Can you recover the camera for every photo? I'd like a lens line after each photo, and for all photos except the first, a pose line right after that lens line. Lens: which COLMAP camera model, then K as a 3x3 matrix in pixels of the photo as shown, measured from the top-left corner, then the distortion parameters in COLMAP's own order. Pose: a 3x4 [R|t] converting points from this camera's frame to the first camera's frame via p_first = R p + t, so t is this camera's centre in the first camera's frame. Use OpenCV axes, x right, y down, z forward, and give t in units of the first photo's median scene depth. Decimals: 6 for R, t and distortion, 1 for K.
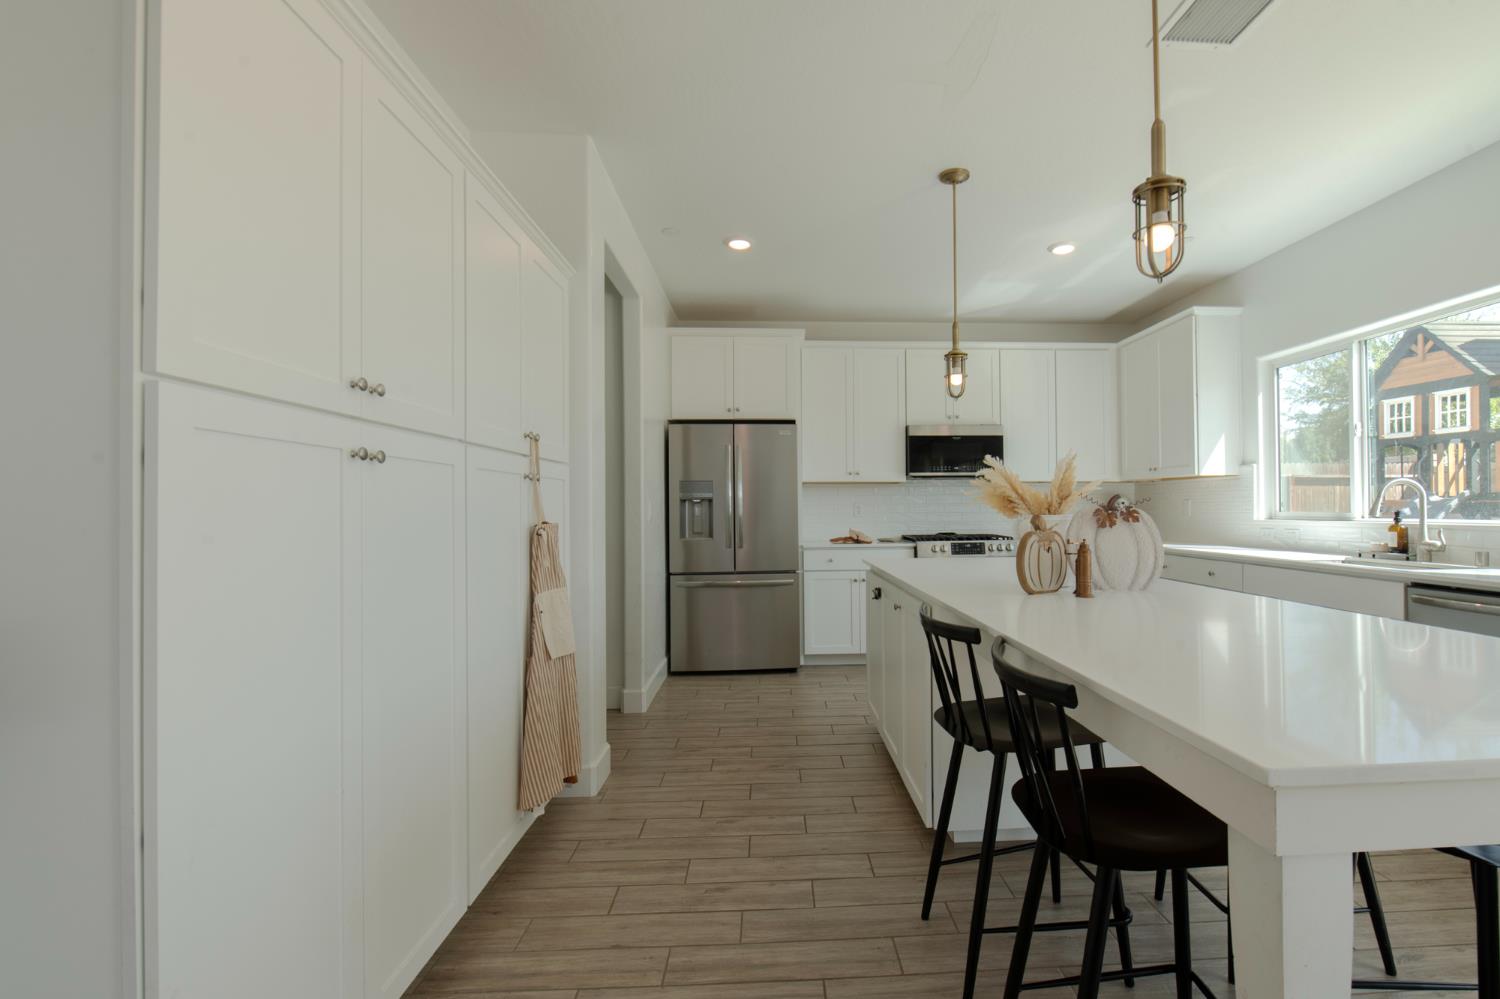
lens RADIAL K [[607.0, 0, 763.1], [0, 607.0, 509.1], [0, 0, 1]] dist [0.000551, 0.000001]
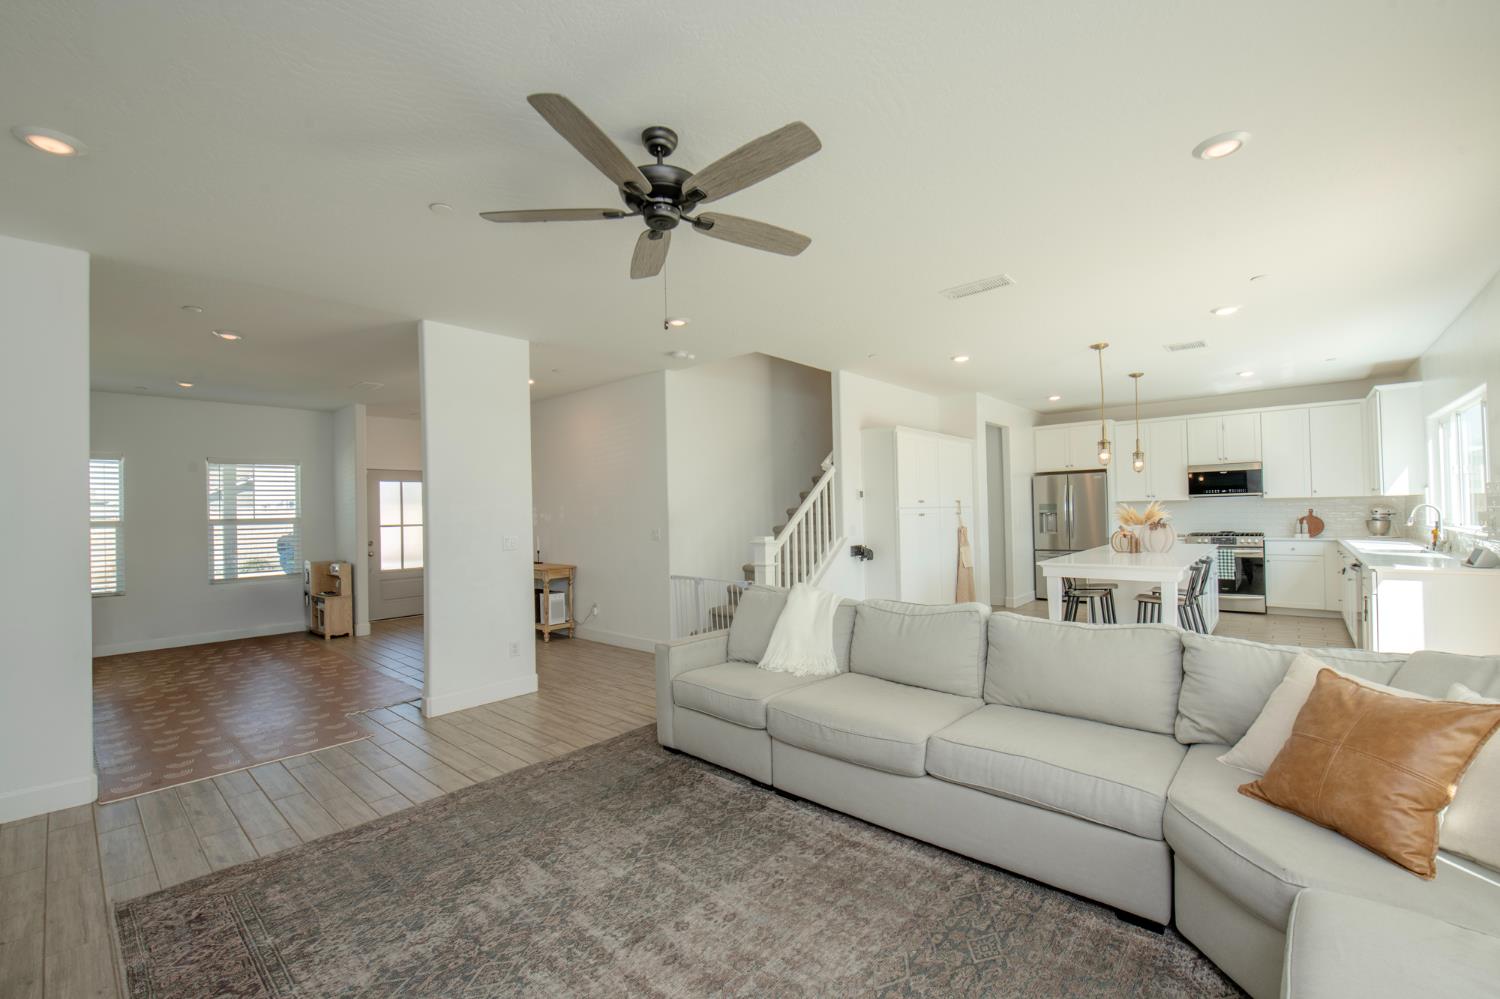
lens RADIAL K [[668.4, 0, 755.9], [0, 668.4, 504.2], [0, 0, 1]] dist [-0.000726, 0.000165]
pose [[0.738717, -0.017699, -0.673783, 0.649614], [0.019652, 0.999796, -0.004716, -0.053860], [0.673729, -0.009758, 0.738914, -1.259427]]
